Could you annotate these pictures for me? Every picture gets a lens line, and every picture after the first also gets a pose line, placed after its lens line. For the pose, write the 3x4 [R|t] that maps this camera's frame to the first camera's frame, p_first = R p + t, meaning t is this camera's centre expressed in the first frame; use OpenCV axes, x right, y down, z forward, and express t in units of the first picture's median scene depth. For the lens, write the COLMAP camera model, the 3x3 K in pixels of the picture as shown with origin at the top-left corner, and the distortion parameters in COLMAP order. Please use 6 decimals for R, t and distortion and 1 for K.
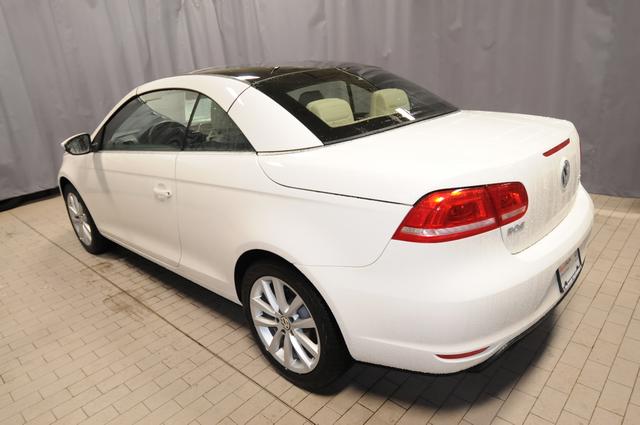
lens RADIAL K [[431.6, 0, 320.0], [0, 431.6, 212.5], [0, 0, 1]] dist [0.000760, -0.000830]
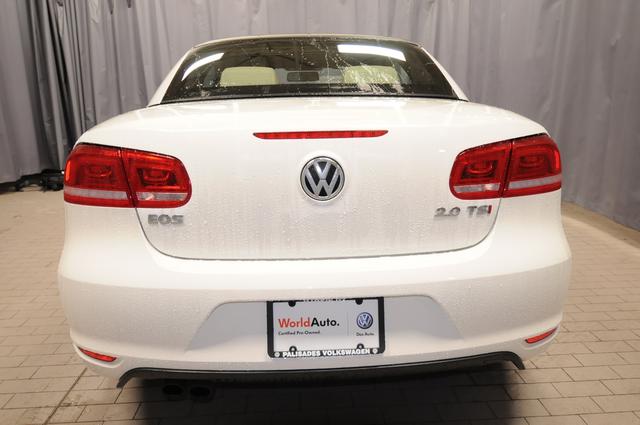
lens RADIAL K [[494.4, 0, 320.0], [0, 494.4, 212.5], [0, 0, 1]] dist [0.010896, 0.005215]
pose [[0.717405, 0.218362, -0.661550, 0.574917], [-0.260045, 0.964907, 0.036492, -0.035383], [0.646303, 0.145853, 0.749013, 0.254748]]
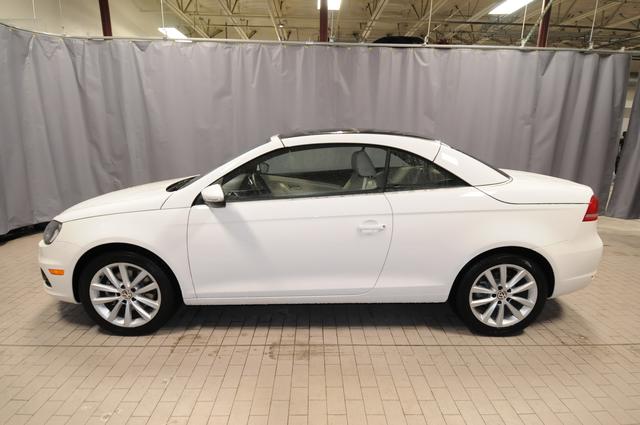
lens RADIAL K [[350.2, 0, 320.0], [0, 350.2, 212.5], [0, 0, 1]] dist [-0.001954, -0.001412]
pose [[0.724849, -0.082003, 0.684010, -0.800063], [0.164676, 0.984731, -0.056453, -0.039461], [-0.668936, 0.153560, 0.727285, 0.277950]]
